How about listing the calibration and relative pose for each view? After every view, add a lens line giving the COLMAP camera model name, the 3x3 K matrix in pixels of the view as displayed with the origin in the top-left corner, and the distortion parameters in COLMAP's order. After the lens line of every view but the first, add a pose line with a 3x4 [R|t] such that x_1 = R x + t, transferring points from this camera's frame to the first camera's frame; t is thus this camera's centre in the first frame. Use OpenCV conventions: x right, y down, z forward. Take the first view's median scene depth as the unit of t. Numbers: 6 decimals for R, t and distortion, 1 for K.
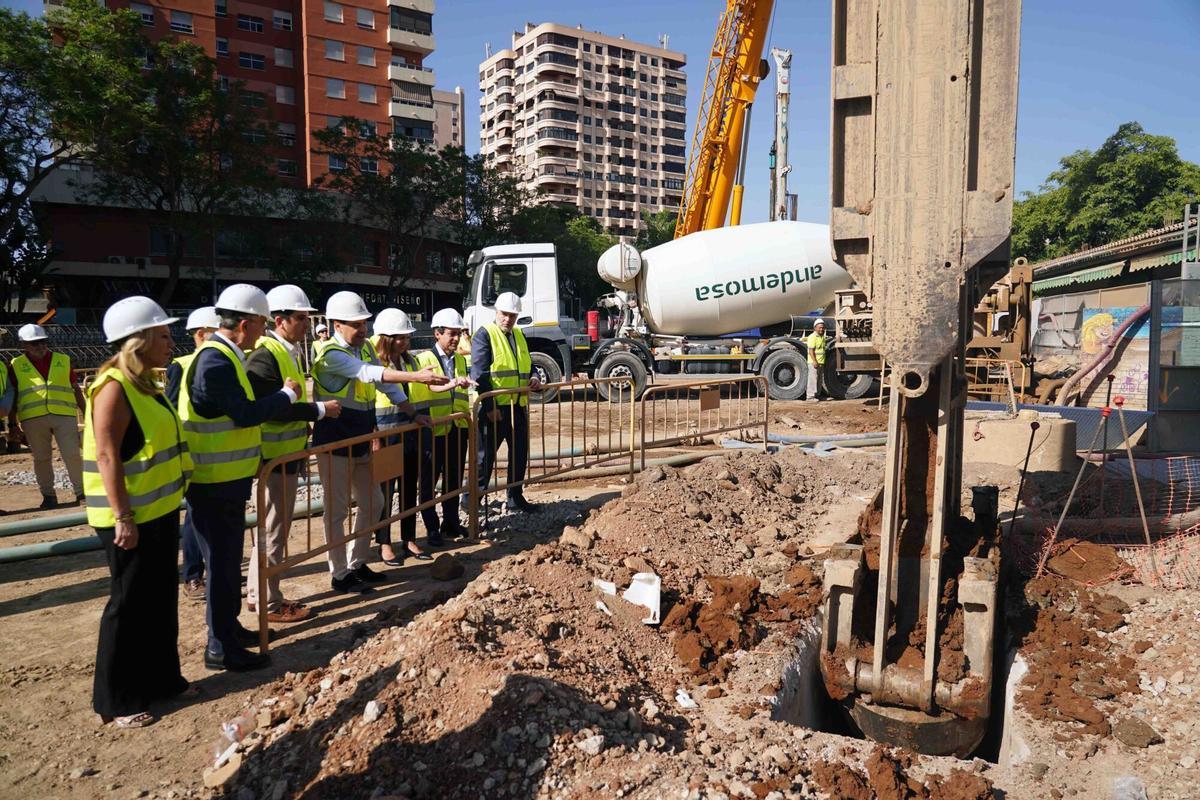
lens RADIAL K [[815.0, 0, 602.9], [0, 815.0, 418.2], [0, 0, 1]] dist [-0.027412, 0.018973]
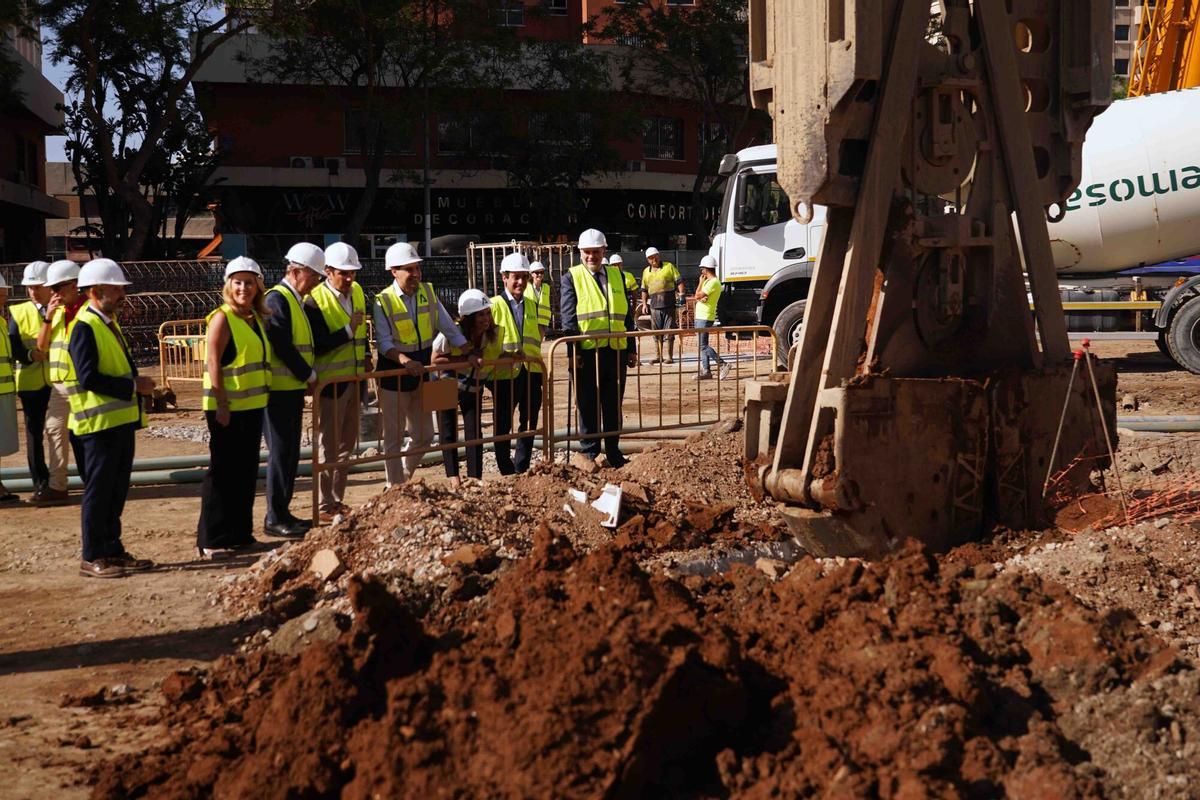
lens RADIAL K [[1405.3, 0, 598.2], [0, 1405.3, 419.9], [0, 0, 1]] dist [0.050943, -0.033526]
pose [[0.944411, 0.029304, -0.327459, 0.091812], [-0.027951, 0.999570, 0.008841, 0.010421], [0.327577, 0.000803, 0.944824, -0.120812]]
